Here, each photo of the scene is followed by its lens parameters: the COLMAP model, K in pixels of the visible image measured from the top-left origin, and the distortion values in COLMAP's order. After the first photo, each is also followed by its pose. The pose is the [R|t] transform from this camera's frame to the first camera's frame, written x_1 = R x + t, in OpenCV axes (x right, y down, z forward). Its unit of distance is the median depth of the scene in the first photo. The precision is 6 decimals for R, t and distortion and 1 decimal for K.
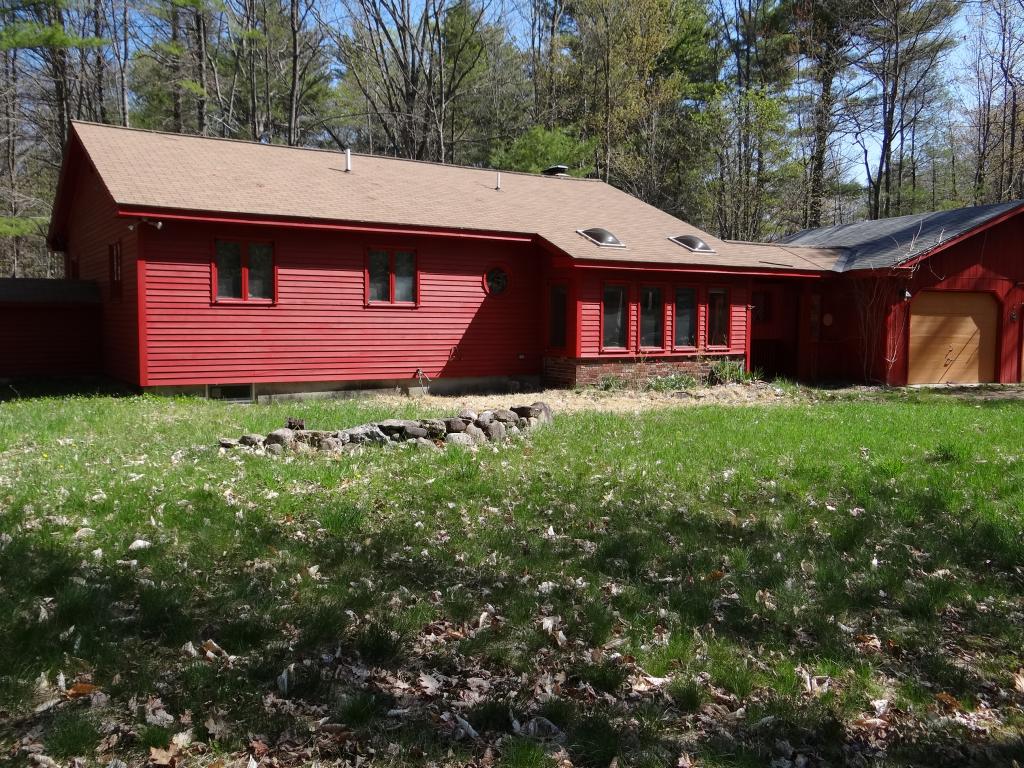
lens RADIAL K [[896.6, 0, 511.9], [0, 896.6, 384.1], [0, 0, 1]] dist [0.011802, 0.004031]
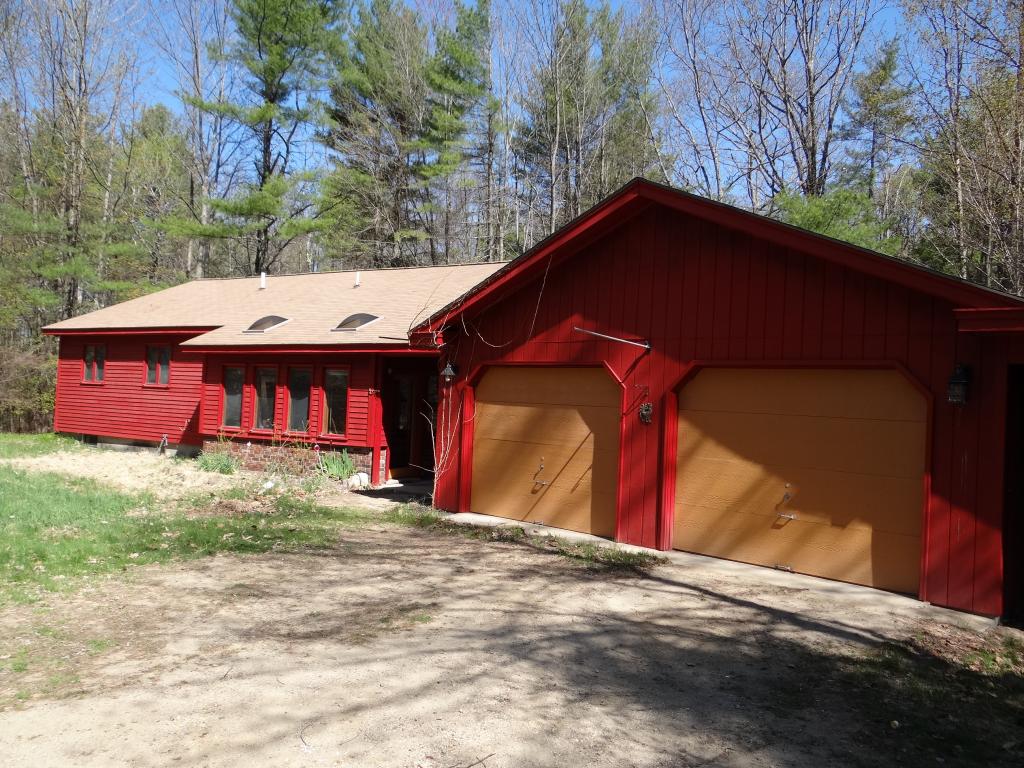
lens RADIAL K [[811.5, 0, 511.9], [0, 811.5, 384.3], [0, 0, 1]] dist [0.004654, 0.006846]
pose [[0.429843, -0.012834, -0.902813, 0.993631], [-0.109495, 0.991778, -0.066231, -0.056119], [0.896240, 0.127322, 0.424903, 0.788963]]
